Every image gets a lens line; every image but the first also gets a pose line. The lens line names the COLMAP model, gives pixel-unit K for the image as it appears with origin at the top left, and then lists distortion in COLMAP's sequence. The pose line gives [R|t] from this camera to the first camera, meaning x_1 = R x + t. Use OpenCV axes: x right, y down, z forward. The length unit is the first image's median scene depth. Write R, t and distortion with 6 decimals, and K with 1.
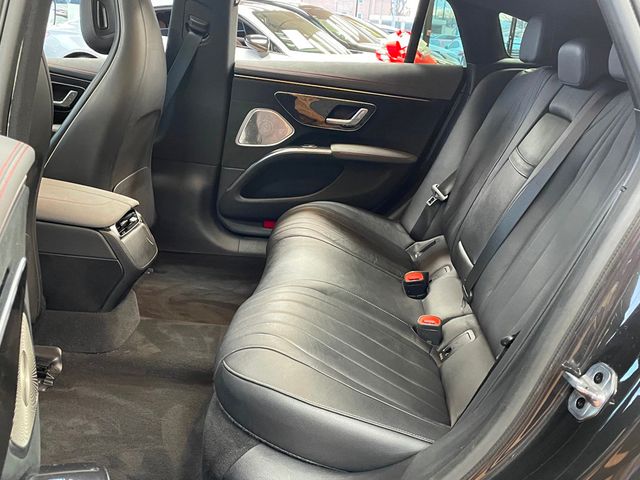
lens RADIAL K [[672.0, 0, 319.8], [0, 672.0, 240.3], [0, 0, 1]] dist [0.010813, 0.000000]
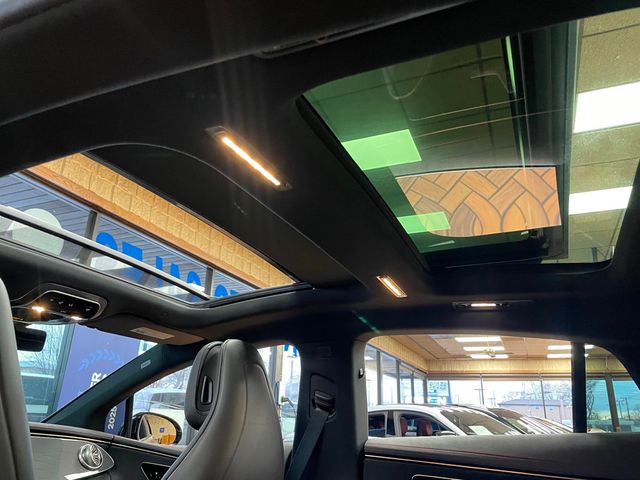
lens RADIAL K [[493.1, 0, 319.4], [0, 493.1, 240.6], [0, 0, 1]] dist [0.035852, -0.003277]
pose [[0.934945, -0.175053, -0.308601, 0.067710], [-0.058728, 0.781449, -0.621199, -0.057217], [0.349898, 0.598910, 0.720332, 0.340100]]
